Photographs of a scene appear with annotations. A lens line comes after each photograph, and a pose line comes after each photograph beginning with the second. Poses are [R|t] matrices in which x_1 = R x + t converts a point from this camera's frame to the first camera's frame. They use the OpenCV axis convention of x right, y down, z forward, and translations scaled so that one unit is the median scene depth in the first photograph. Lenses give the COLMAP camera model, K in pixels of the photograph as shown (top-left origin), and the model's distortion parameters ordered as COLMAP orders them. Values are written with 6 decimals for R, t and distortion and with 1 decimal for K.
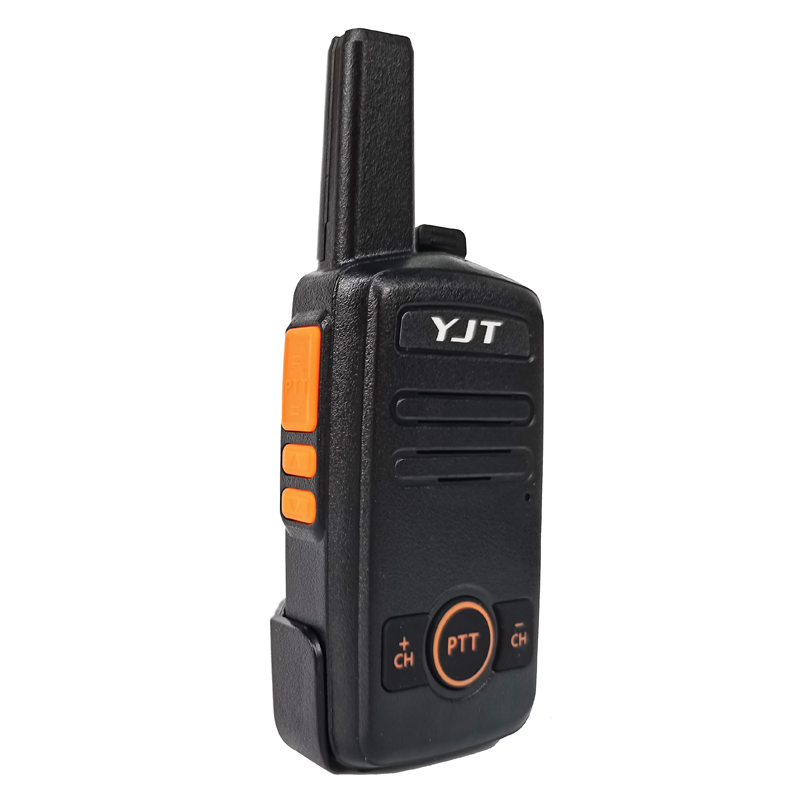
lens RADIAL K [[951.7, 0, 395.2], [0, 951.7, 405.5], [0, 0, 1]] dist [0.067997, 0.000000]
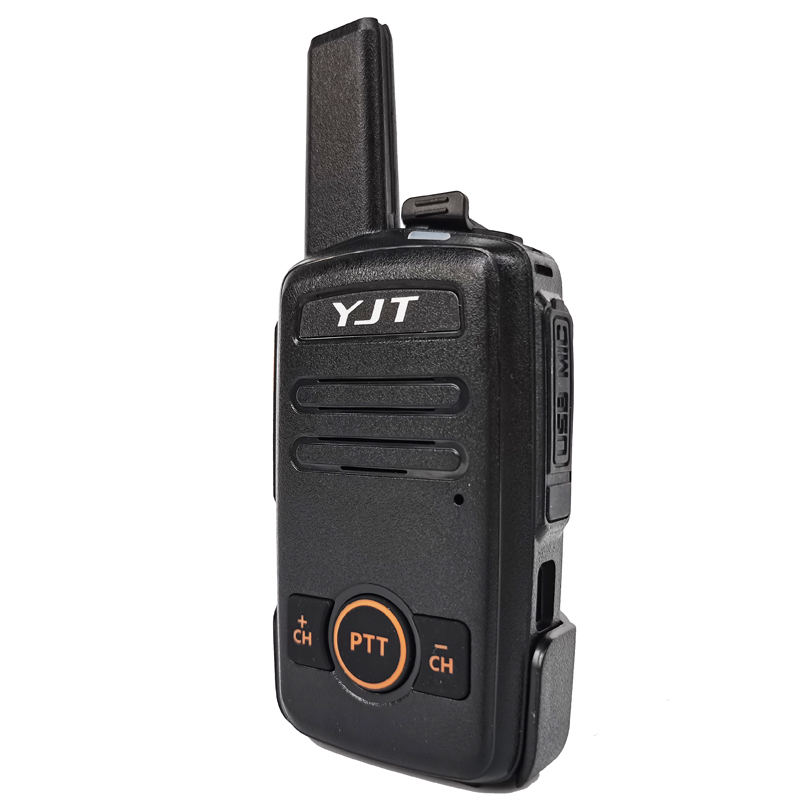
lens RADIAL K [[951.7, 0, 393.9], [0, 951.7, 399.2], [0, 0, 1]] dist [0.067997, 0.000000]
pose [[0.306182, -0.013072, -0.951883, 0.978361], [0.008216, 0.999905, -0.011089, 0.018482], [0.951938, -0.004426, 0.306260, 0.735530]]
